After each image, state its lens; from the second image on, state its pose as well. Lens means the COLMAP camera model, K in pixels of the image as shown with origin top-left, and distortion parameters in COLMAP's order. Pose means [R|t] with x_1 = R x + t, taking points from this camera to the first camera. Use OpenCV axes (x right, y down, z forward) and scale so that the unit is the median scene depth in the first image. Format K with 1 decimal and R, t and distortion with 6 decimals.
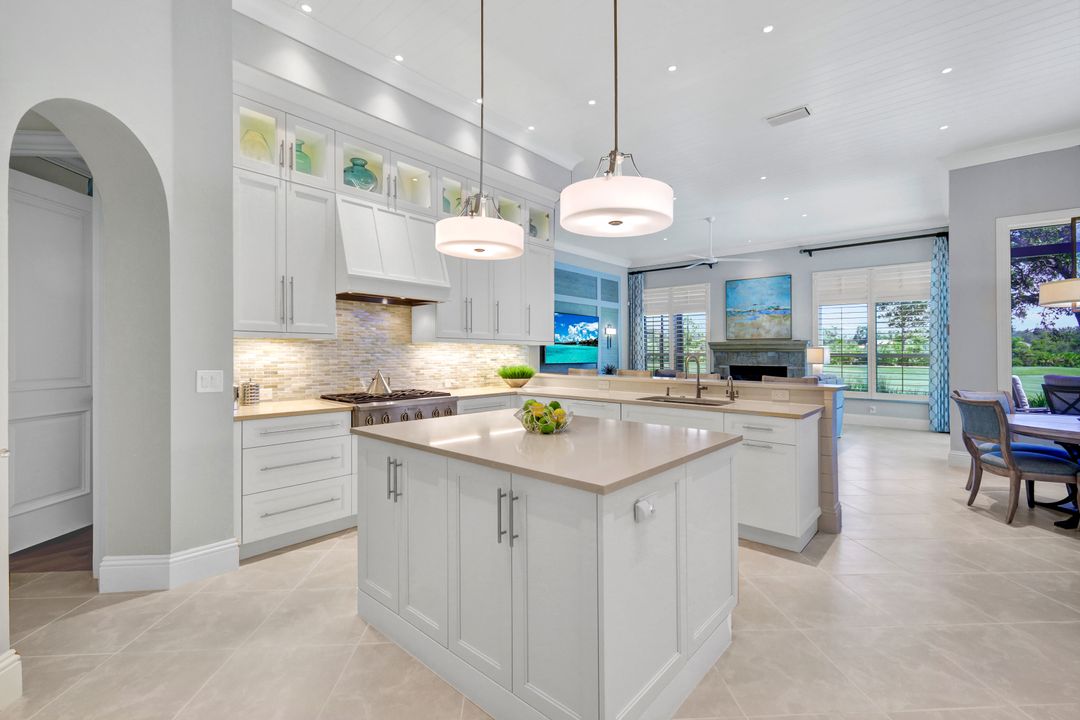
lens RADIAL K [[471.1, 0, 557.6], [0, 471.1, 362.2], [0, 0, 1]] dist [0.001466, -0.000258]
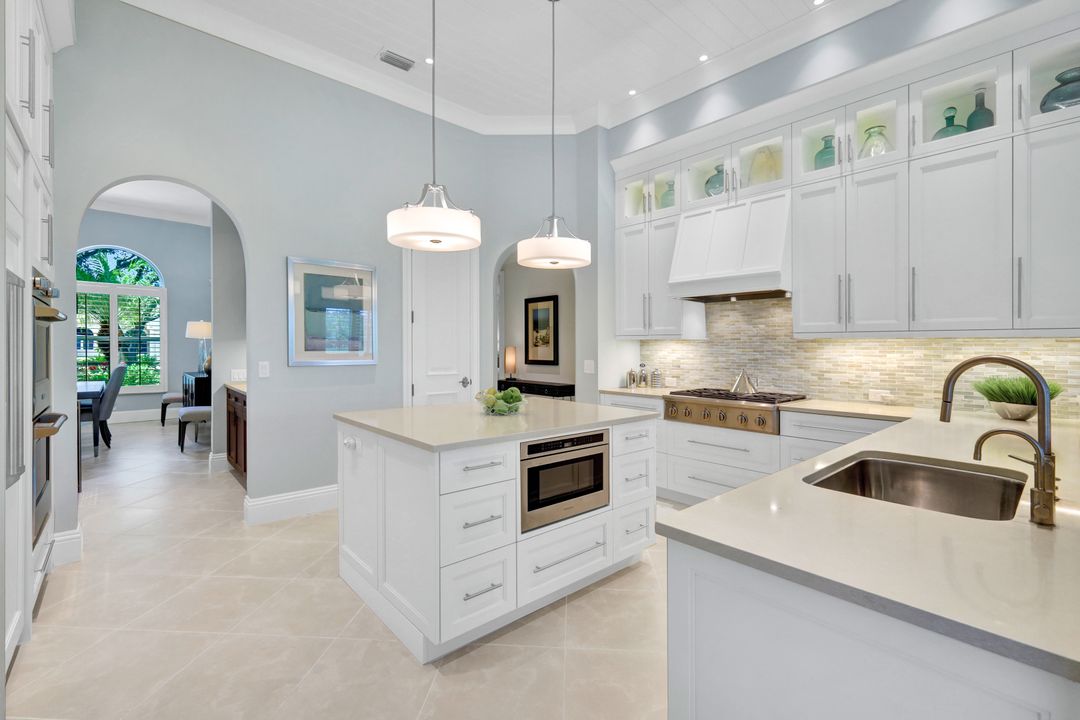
lens RADIAL K [[480.3, 0, 543.6], [0, 480.3, 364.5], [0, 0, 1]] dist [0.004095, 0.000540]
pose [[-0.131157, 0.022781, -0.991100, 0.274475], [-0.033408, 0.999067, 0.027385, -0.002262], [0.990799, 0.036703, -0.130274, 0.299096]]
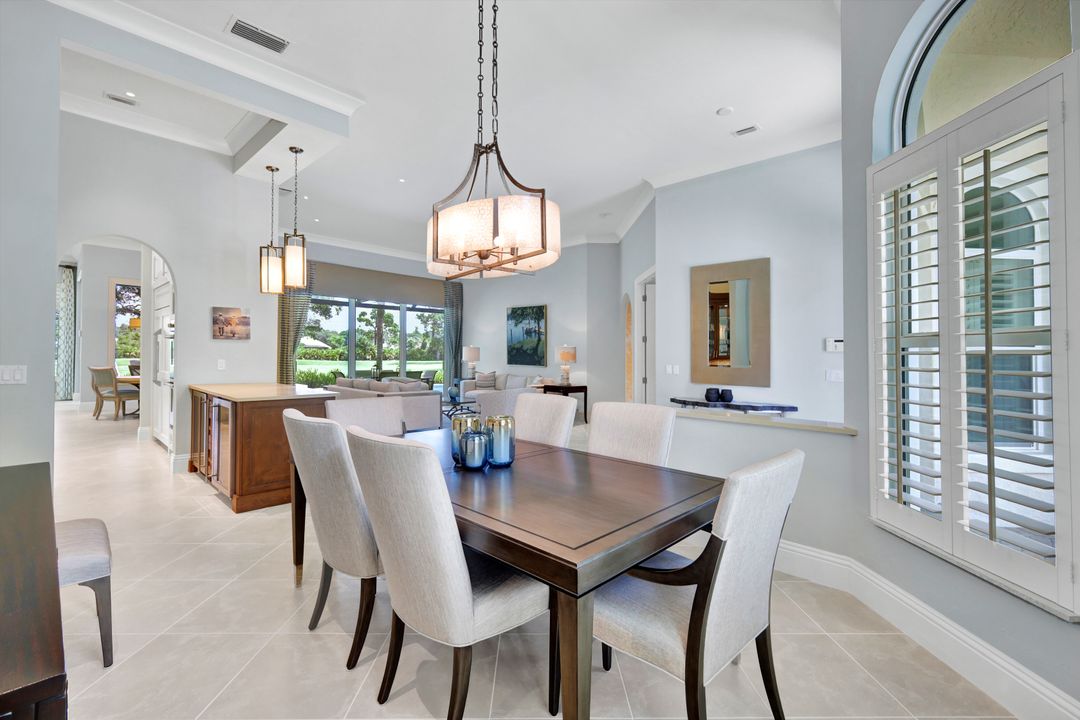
lens RADIAL K [[480.3, 0, 523.7], [0, 480.3, 341.2], [0, 0, 1]] dist [0.004095, 0.000540]
pose [[0.082813, 0.024680, 0.996259, -0.492178], [0.004417, 0.999674, -0.025132, 0.007390], [-0.996555, 0.006482, 0.082677, -0.473665]]
